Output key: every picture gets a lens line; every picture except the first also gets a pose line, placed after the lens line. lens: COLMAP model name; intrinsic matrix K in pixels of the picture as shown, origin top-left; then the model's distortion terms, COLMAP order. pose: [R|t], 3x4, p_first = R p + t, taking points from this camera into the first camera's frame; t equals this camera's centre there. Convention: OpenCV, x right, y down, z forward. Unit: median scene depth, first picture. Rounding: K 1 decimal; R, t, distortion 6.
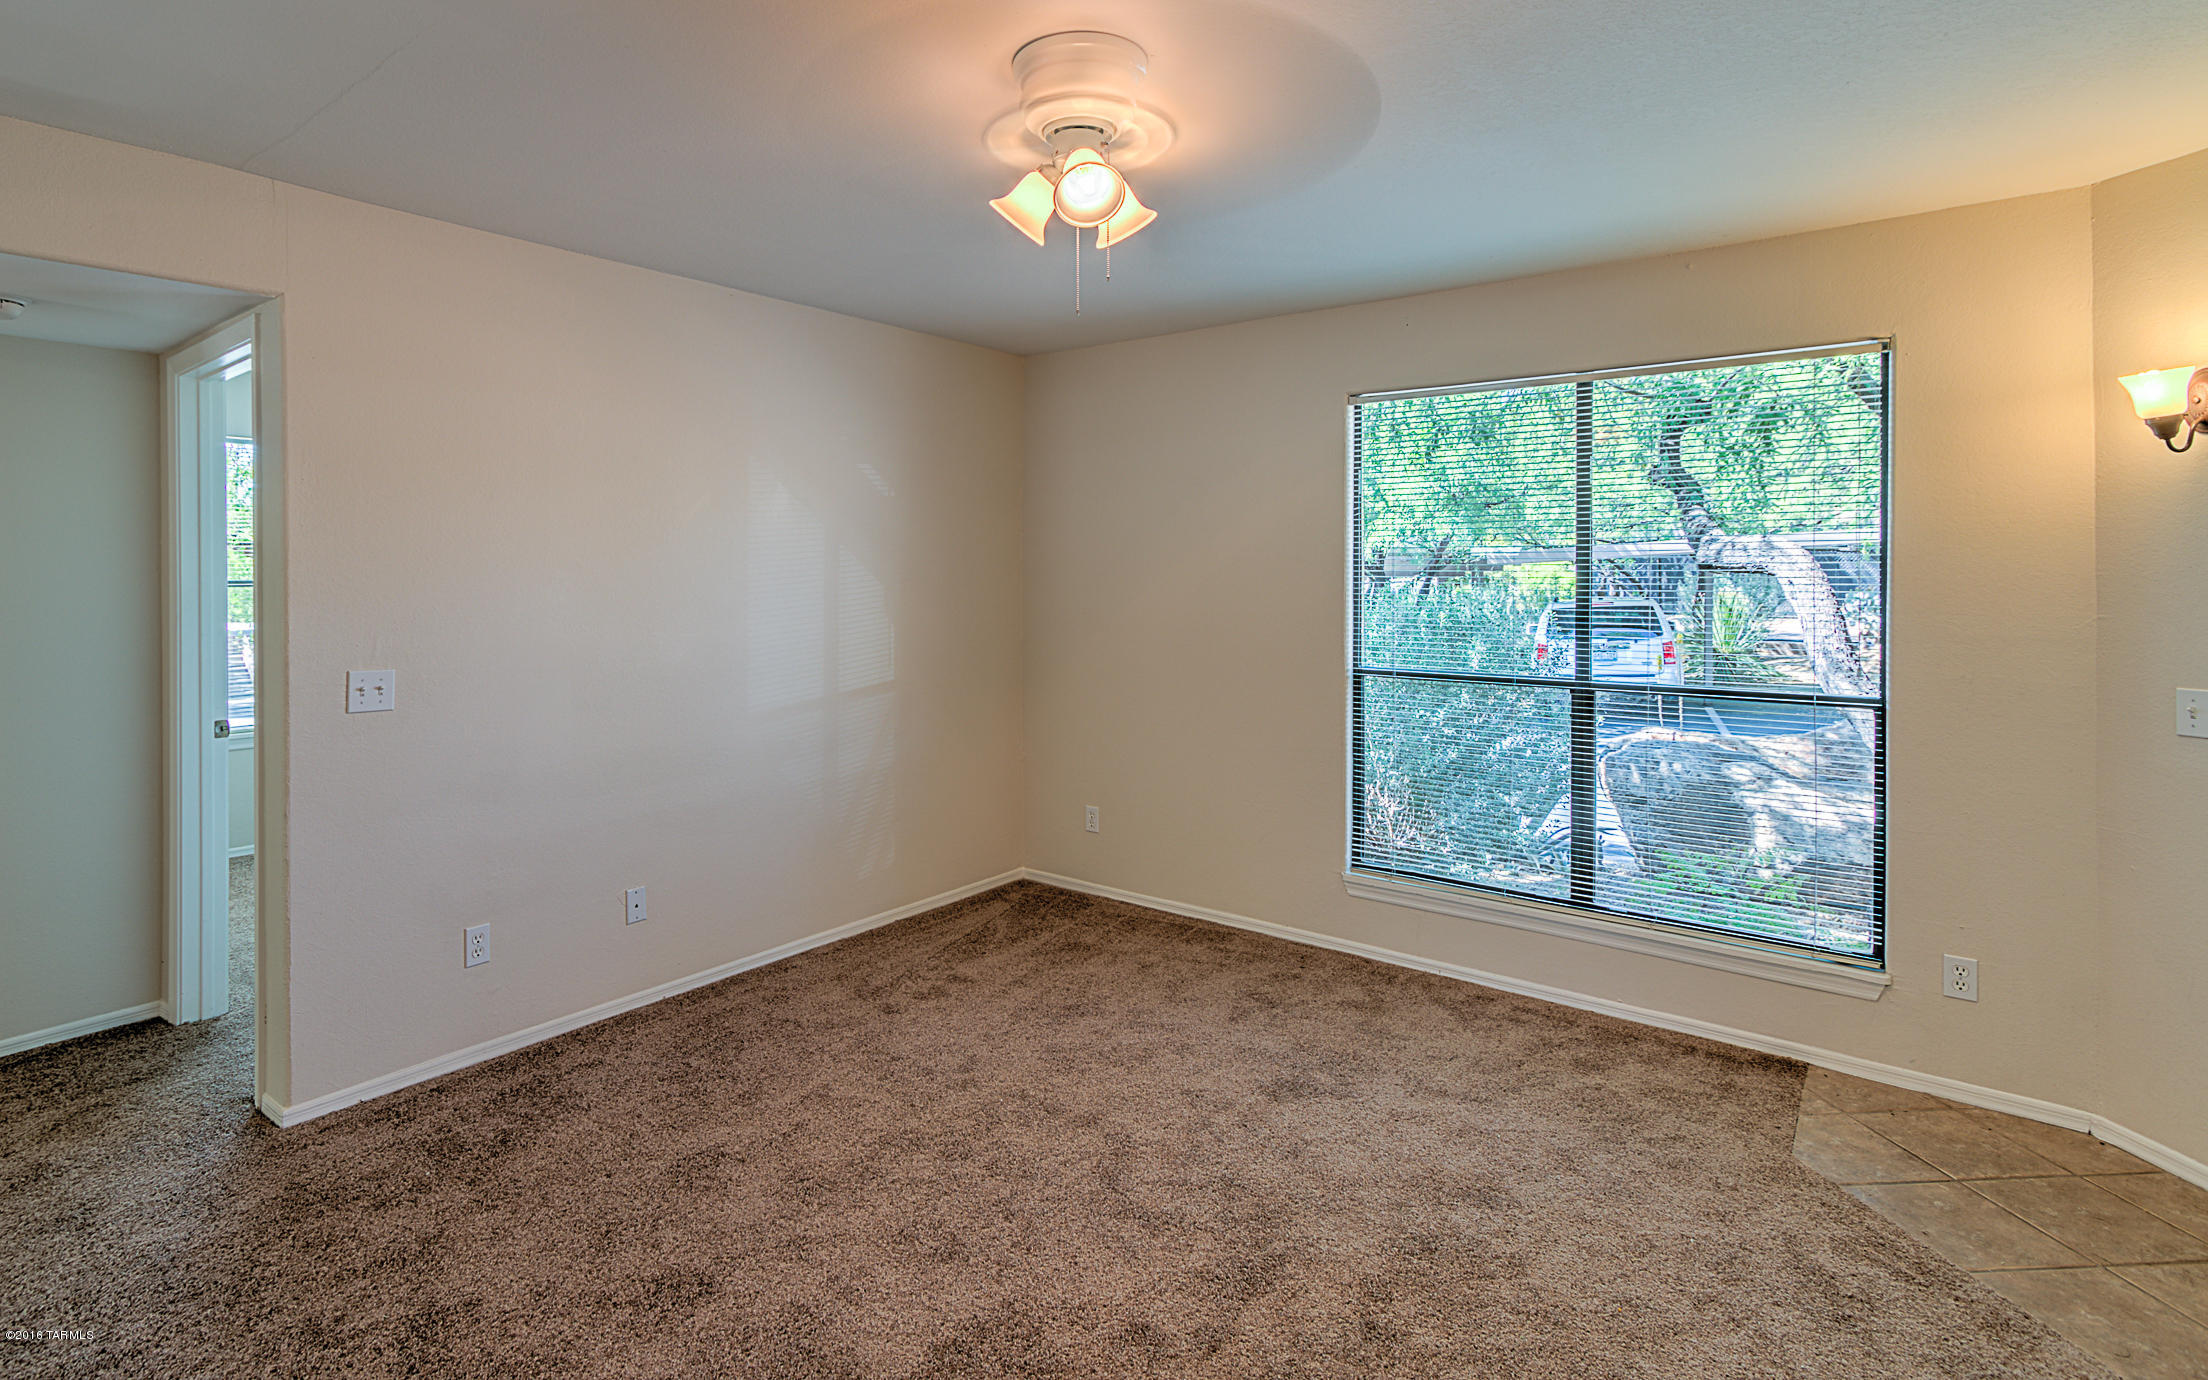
lens RADIAL K [[1119.1, 0, 1098.6], [0, 1119.1, 572.5], [0, 0, 1]] dist [0.003399, 0.000842]
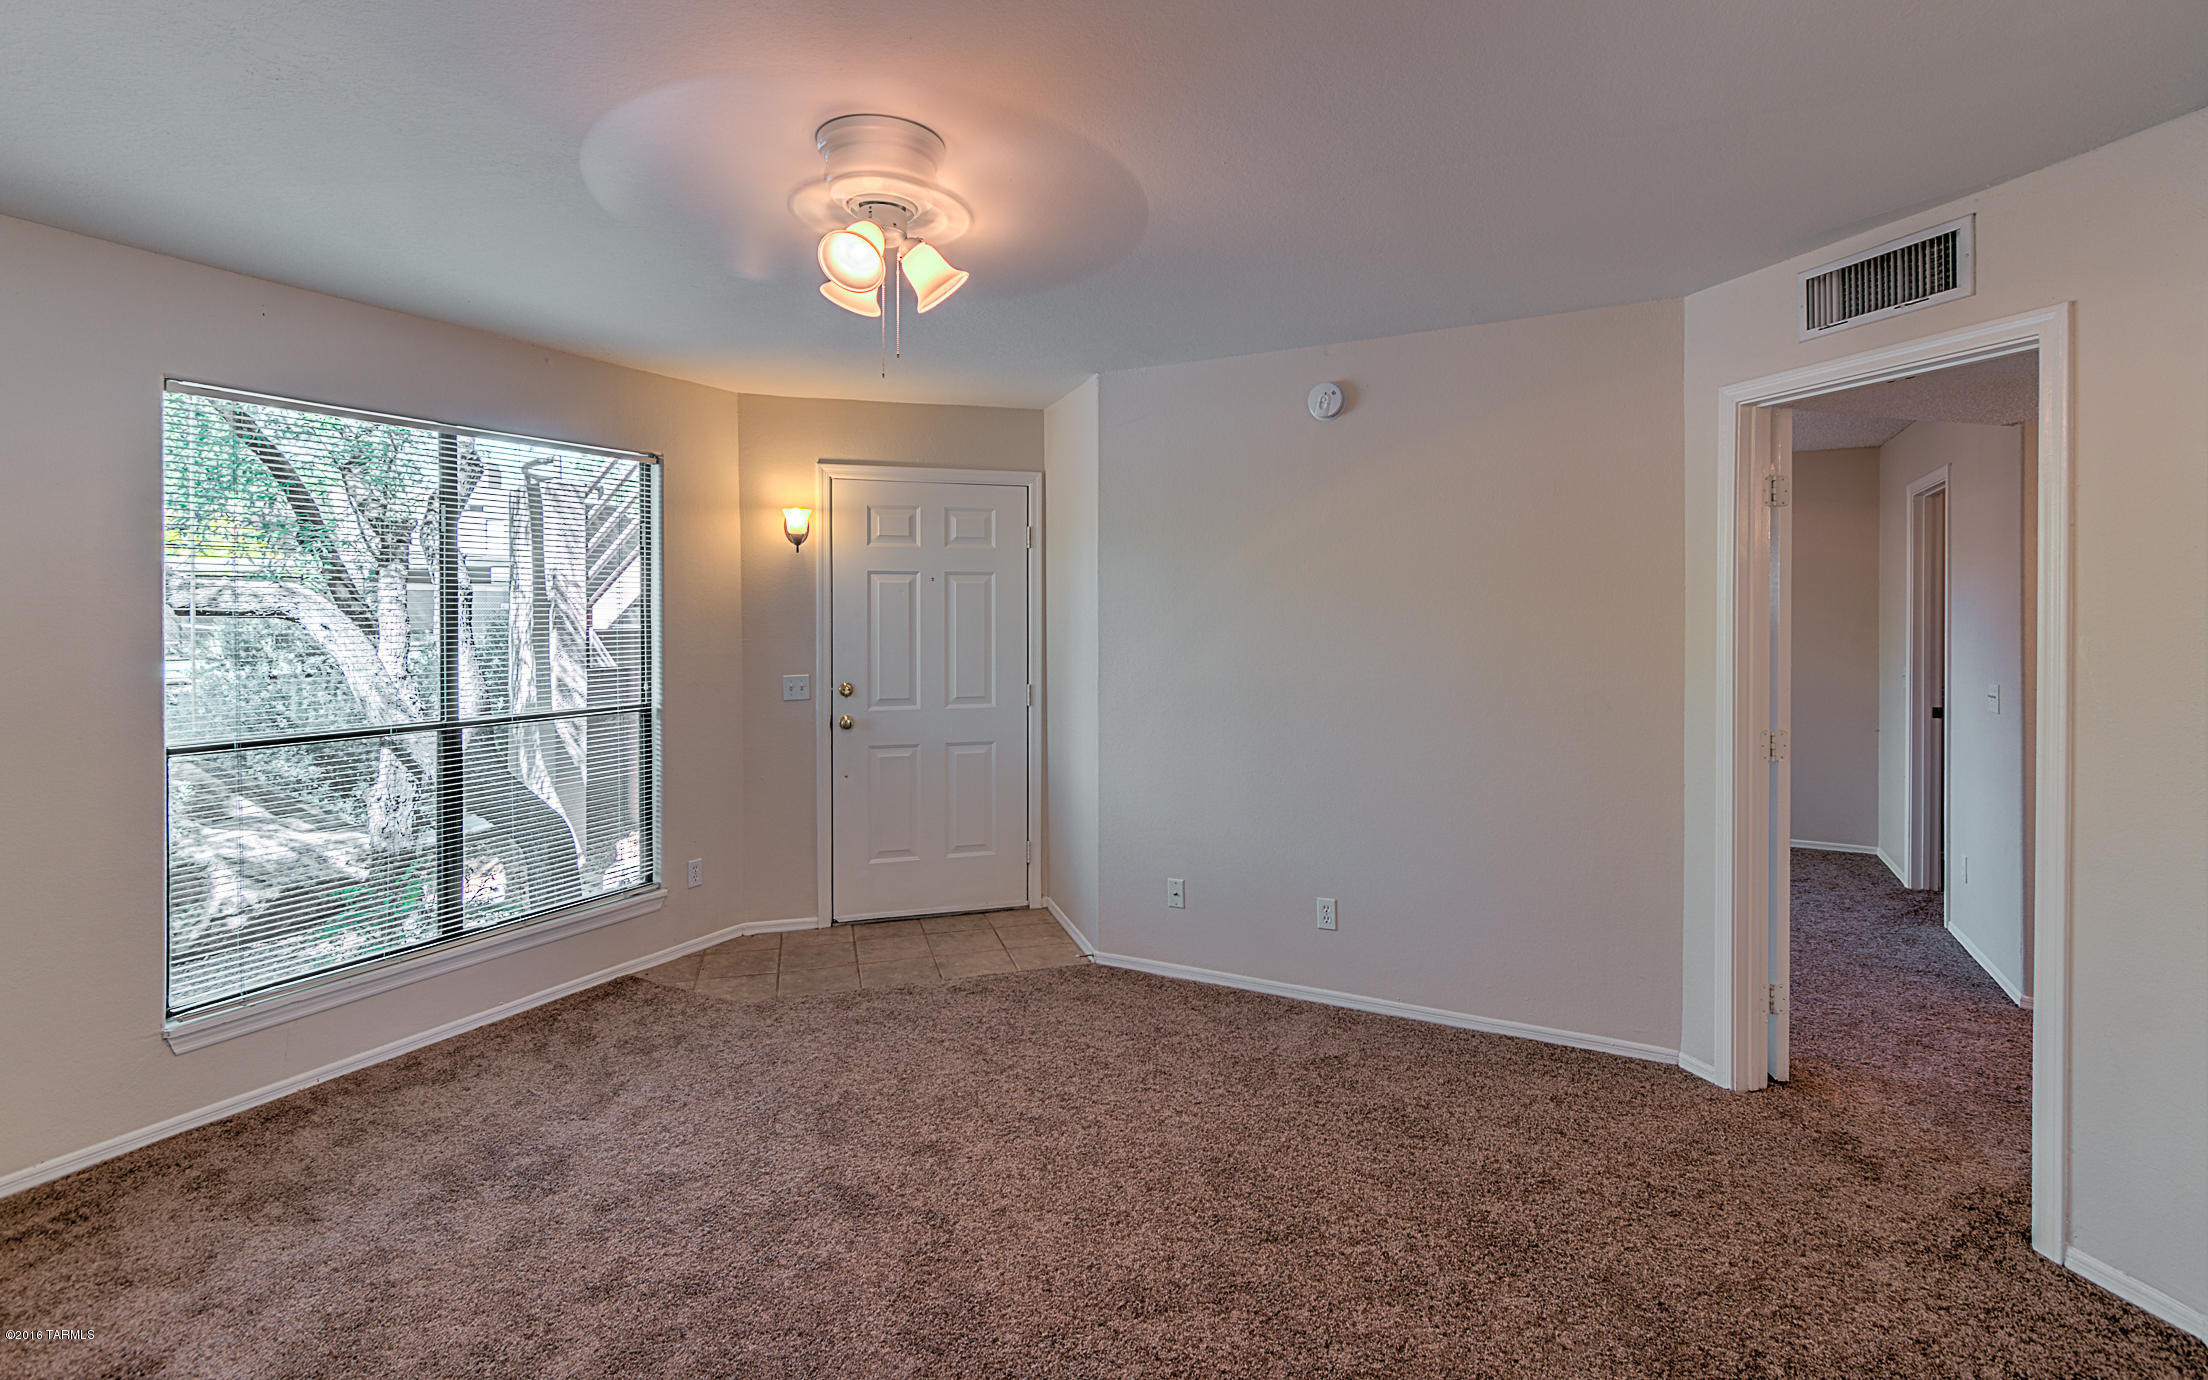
lens RADIAL K [[986.1, 0, 1115.3], [0, 986.1, 624.8], [0, 0, 1]] dist [0.002137, 0.000563]
pose [[-0.178216, -0.011389, 0.983926, -0.645049], [0.005879, 0.999903, 0.012639, -0.001250], [-0.983974, 0.008037, -0.178131, 0.616543]]
